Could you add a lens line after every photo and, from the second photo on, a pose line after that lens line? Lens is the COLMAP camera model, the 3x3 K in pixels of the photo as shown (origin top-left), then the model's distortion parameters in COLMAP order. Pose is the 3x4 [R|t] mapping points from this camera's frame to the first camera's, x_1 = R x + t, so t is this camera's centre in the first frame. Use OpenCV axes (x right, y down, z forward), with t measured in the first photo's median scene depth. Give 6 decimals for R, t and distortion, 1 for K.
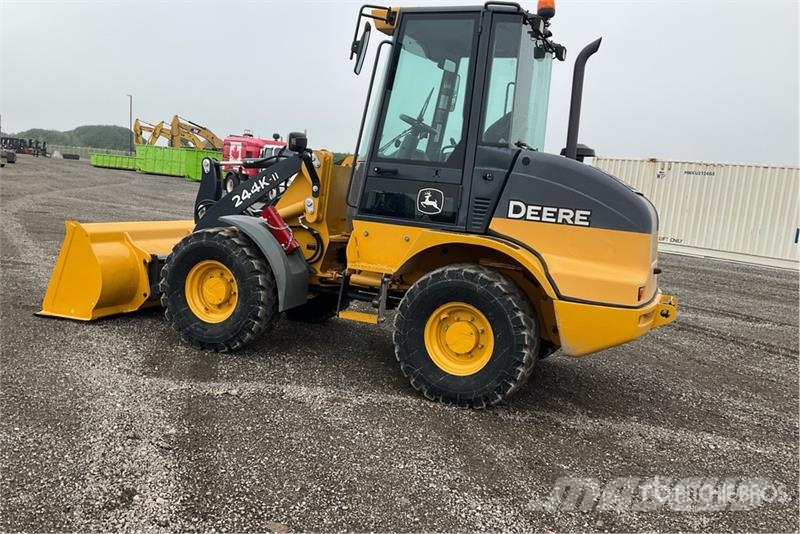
lens RADIAL K [[646.2, 0, 400.0], [0, 646.2, 267.0], [0, 0, 1]] dist [0.102826, -0.229152]
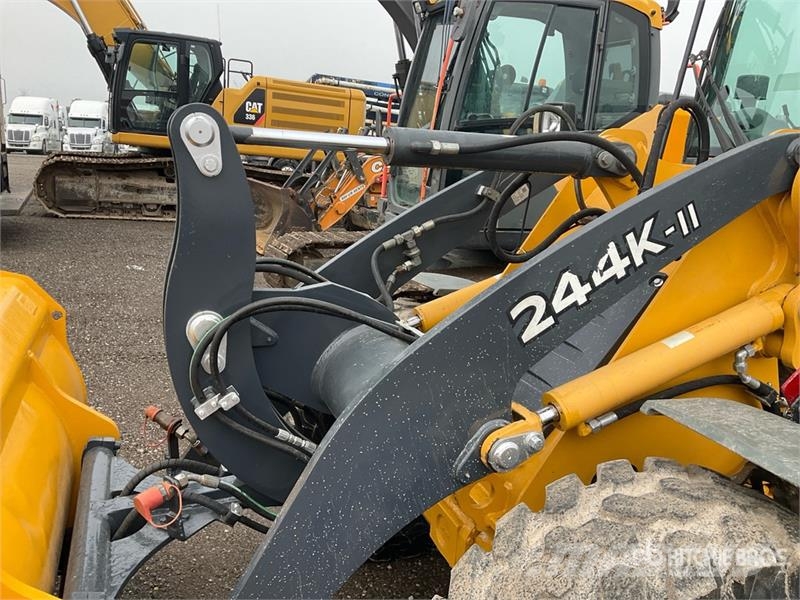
lens RADIAL K [[664.1, 0, 398.9], [0, 664.1, 297.6], [0, 0, 1]] dist [0.115699, -0.217258]
pose [[0.764516, -0.142665, 0.628620, -0.494171], [0.038958, 0.983644, 0.175858, -0.171639], [-0.643427, -0.109957, 0.757569, 0.917702]]
